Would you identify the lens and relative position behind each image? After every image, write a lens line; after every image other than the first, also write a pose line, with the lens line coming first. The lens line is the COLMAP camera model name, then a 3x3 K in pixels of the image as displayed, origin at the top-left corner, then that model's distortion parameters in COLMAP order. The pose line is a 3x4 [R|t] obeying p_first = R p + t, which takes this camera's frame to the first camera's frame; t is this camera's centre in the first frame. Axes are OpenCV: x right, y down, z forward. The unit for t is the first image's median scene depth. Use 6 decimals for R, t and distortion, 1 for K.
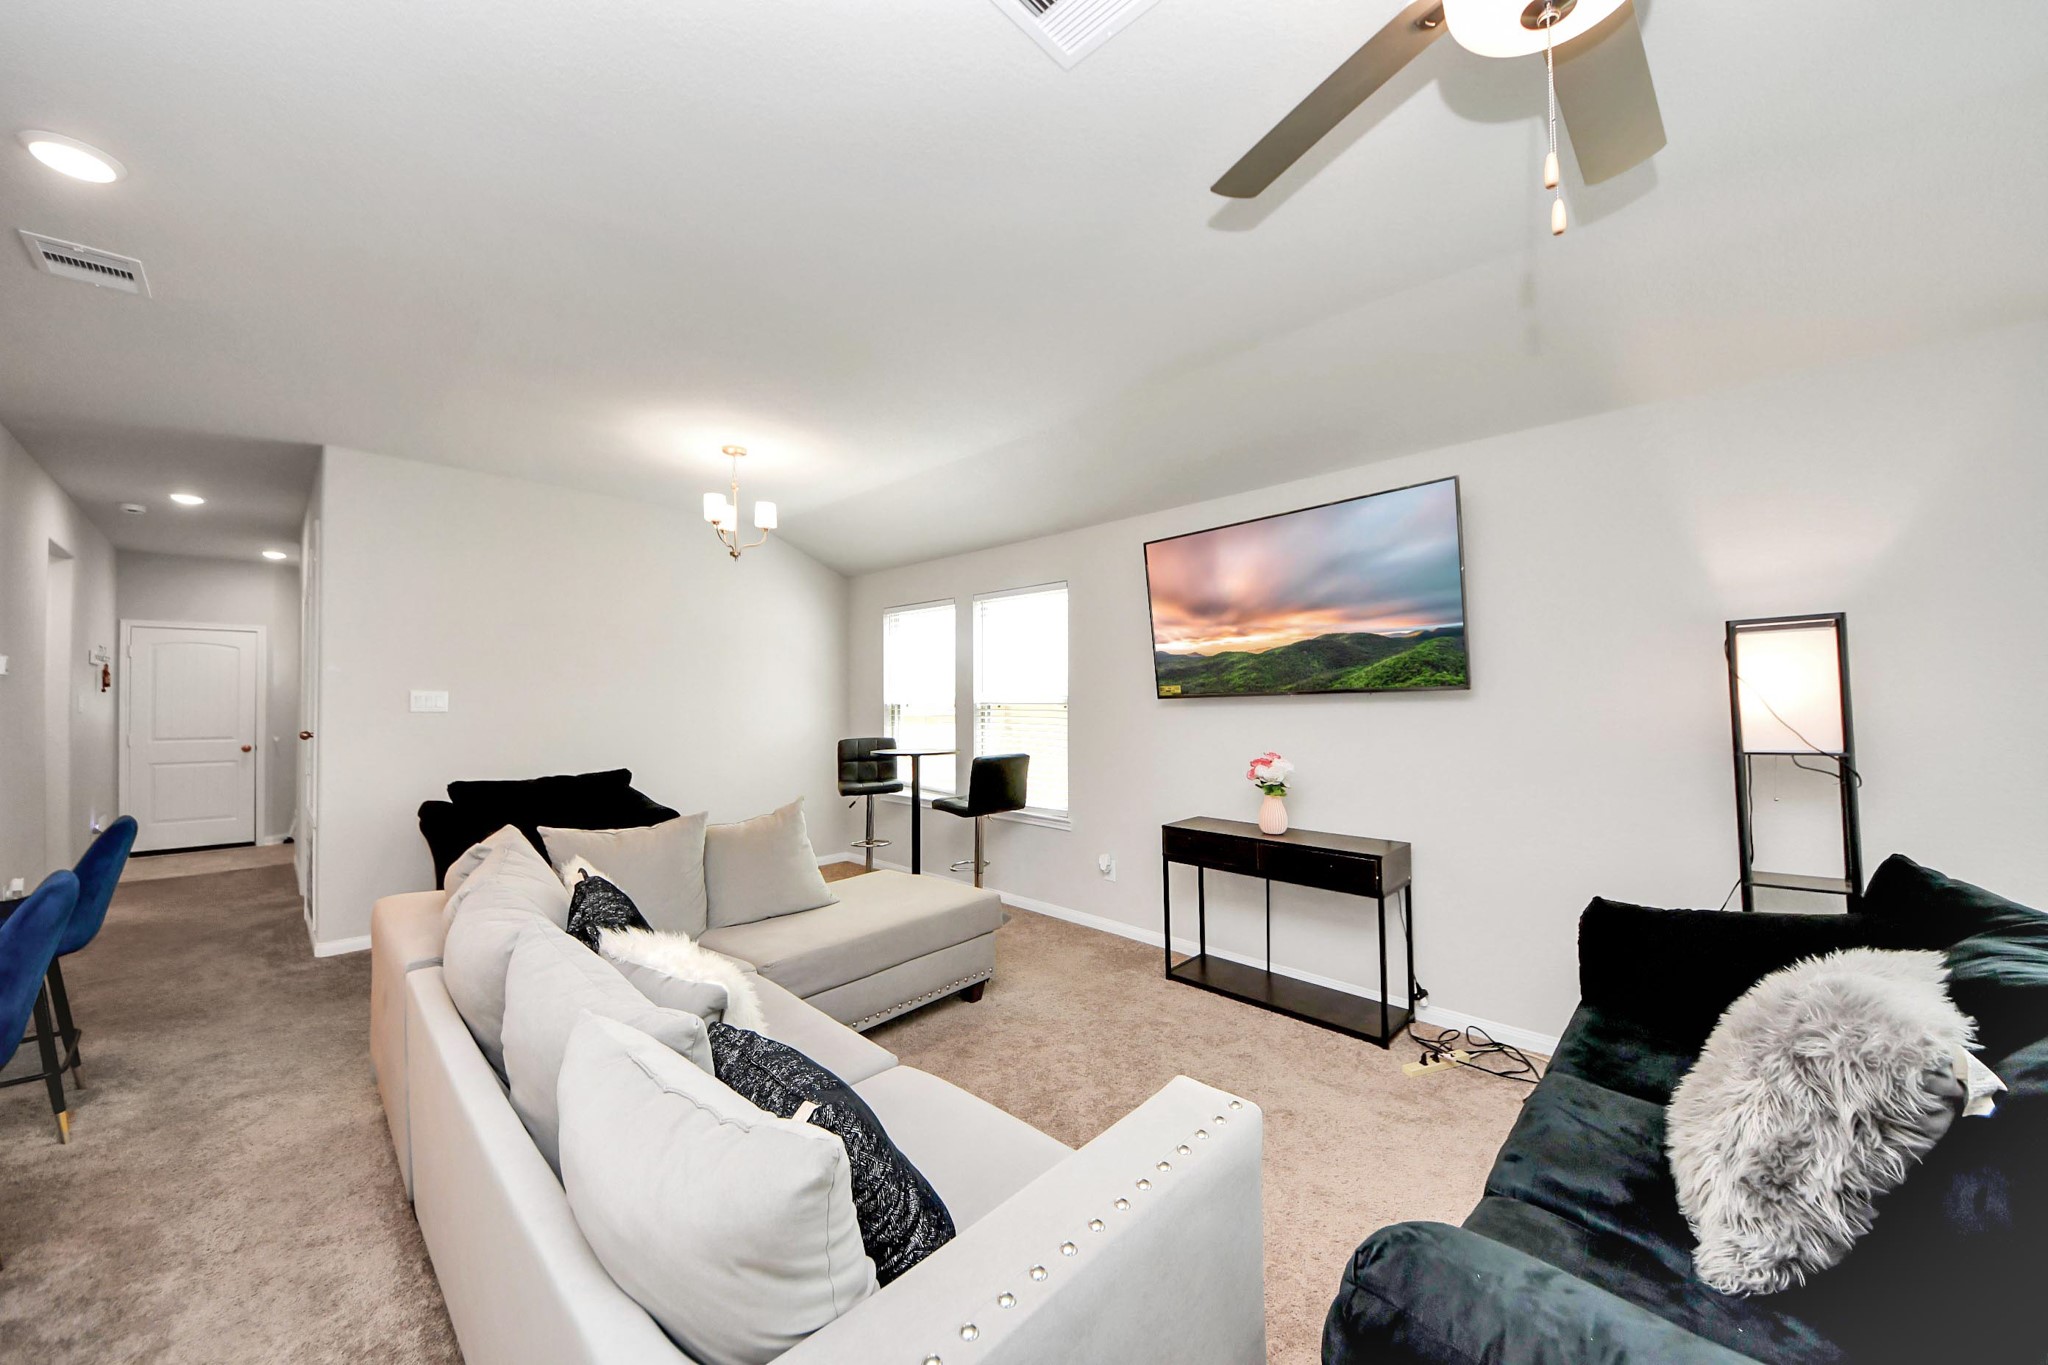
lens RADIAL K [[751.8, 0, 1020.6], [0, 751.8, 691.3], [0, 0, 1]] dist [0.001046, -0.000019]
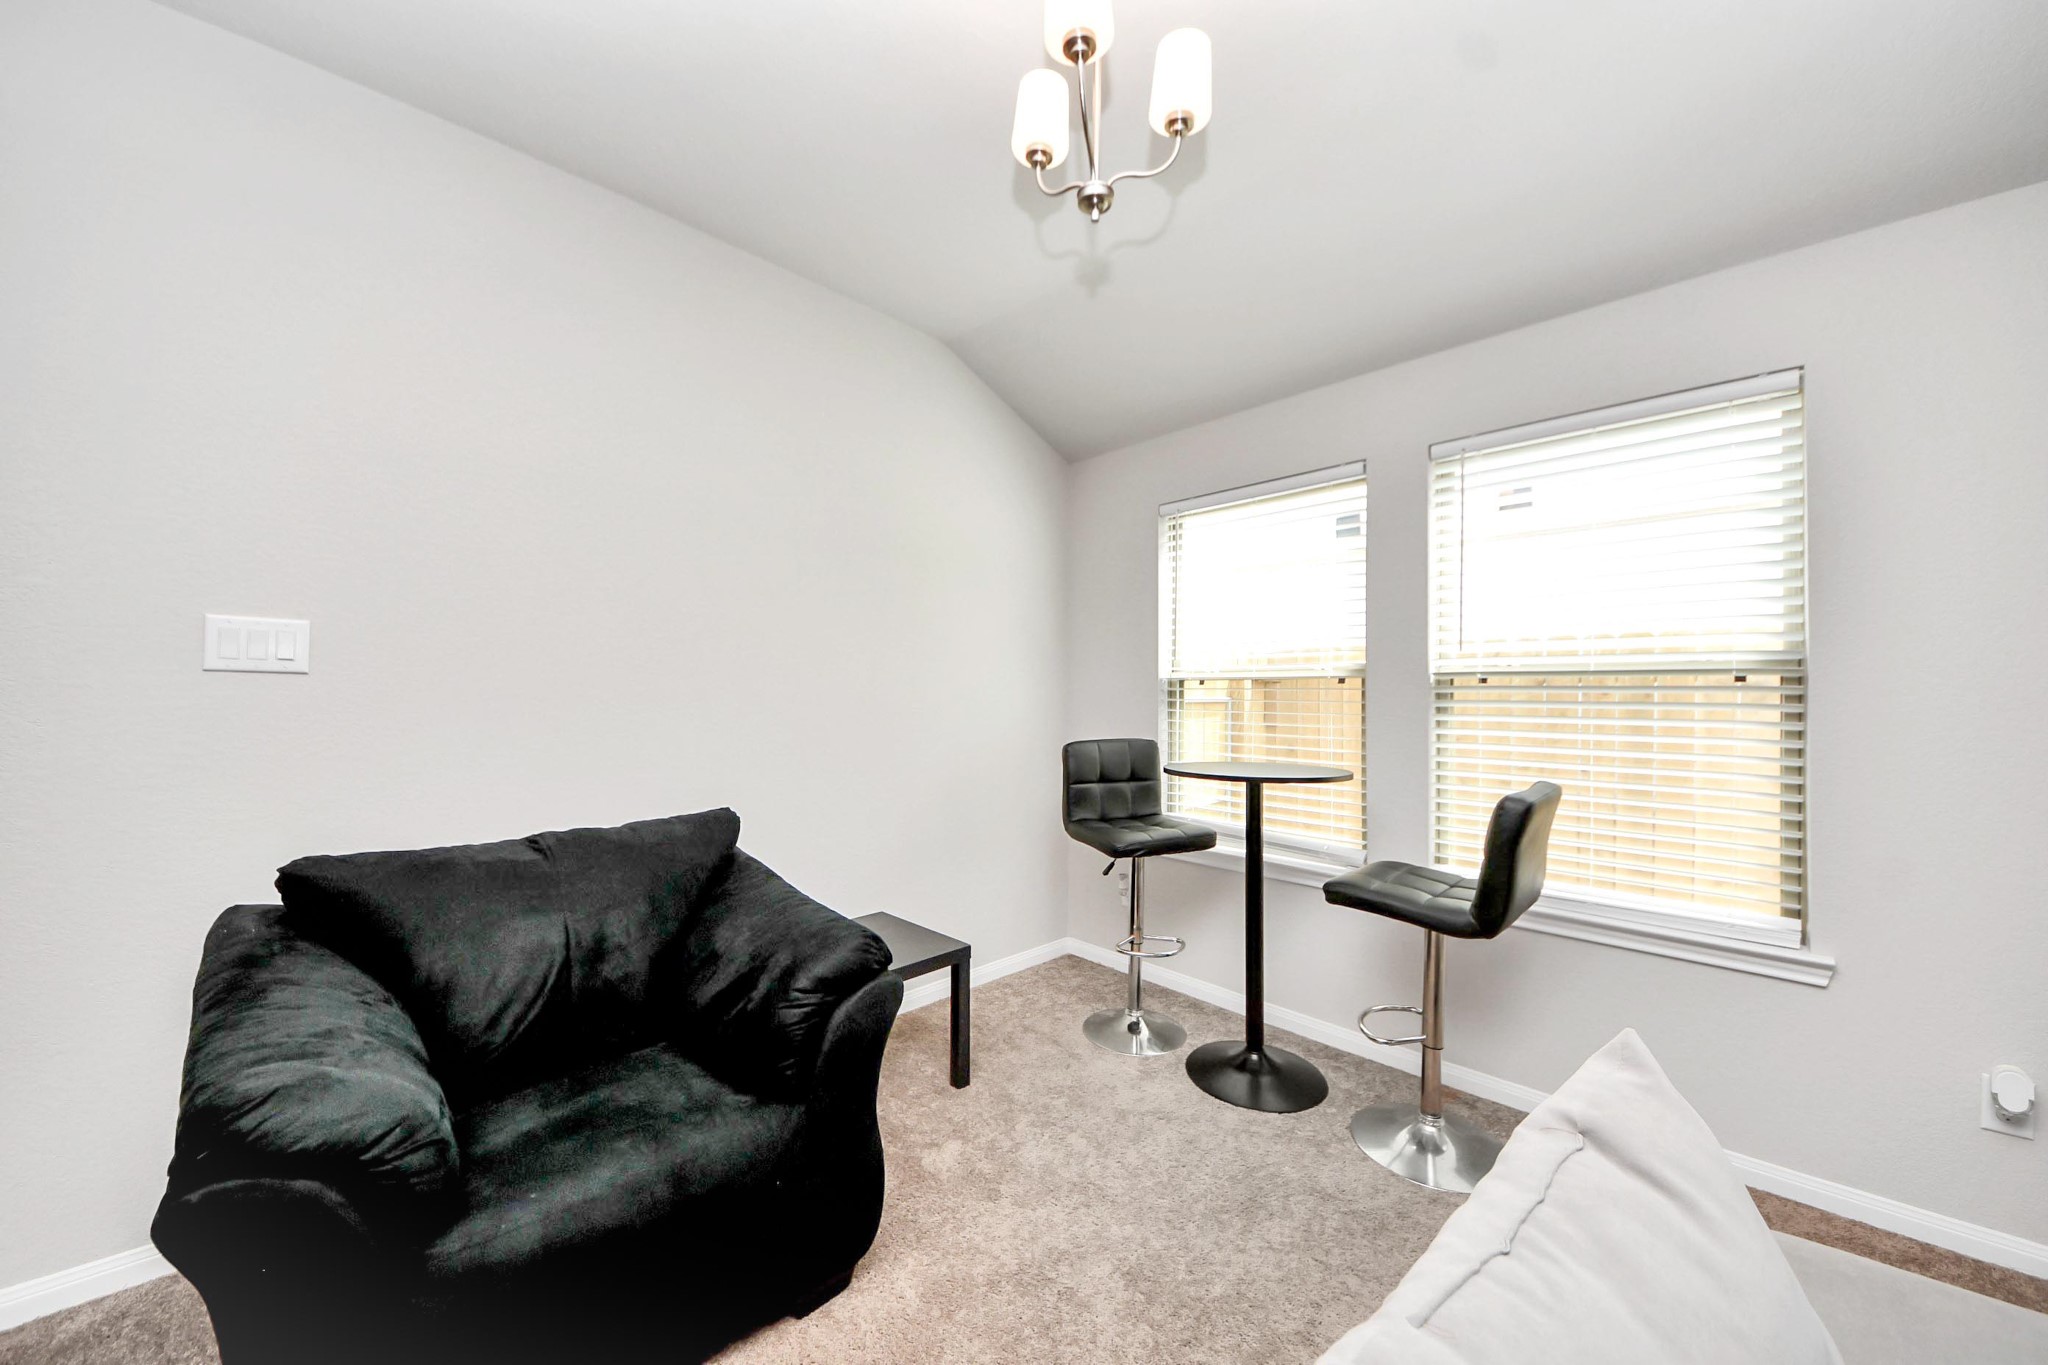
lens RADIAL K [[791.2, 0, 1024.0], [0, 791.2, 682.5], [0, 0, 1]] dist [-0.000422, -0.000132]
pose [[0.999699, 0.012287, -0.021223, -0.344771], [-0.012353, 0.999919, -0.002972, 0.029052], [0.021185, 0.003233, 0.999770, 0.547634]]
